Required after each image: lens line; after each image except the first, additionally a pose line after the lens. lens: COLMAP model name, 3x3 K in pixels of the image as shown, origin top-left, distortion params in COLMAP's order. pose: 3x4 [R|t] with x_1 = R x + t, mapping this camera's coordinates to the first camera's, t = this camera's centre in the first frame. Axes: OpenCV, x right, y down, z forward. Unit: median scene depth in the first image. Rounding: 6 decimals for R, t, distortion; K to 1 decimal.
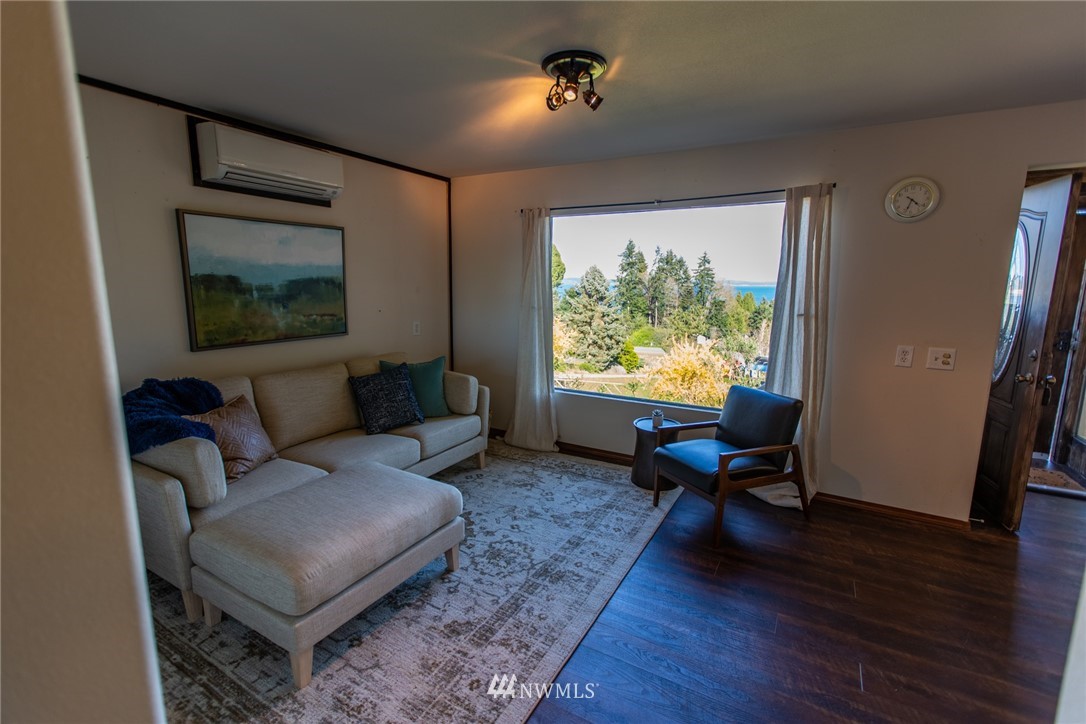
lens RADIAL K [[482.2, 0, 544.5], [0, 482.2, 359.8], [0, 0, 1]] dist [0.000702, -0.001032]
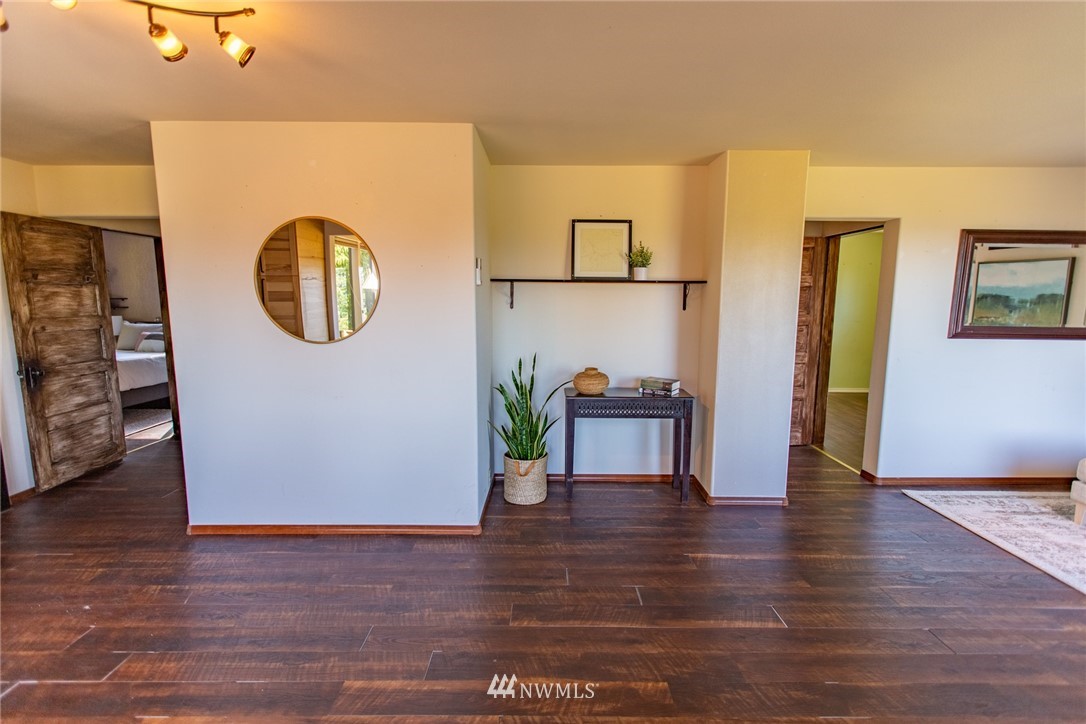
lens RADIAL K [[482.2, 0, 544.5], [0, 482.2, 359.8], [0, 0, 1]] dist [0.000702, -0.001032]
pose [[-0.872291, 0.052729, -0.486136, 0.866642], [-0.086430, 0.961890, 0.259416, -0.084808], [0.481288, 0.268303, -0.834491, 0.577639]]
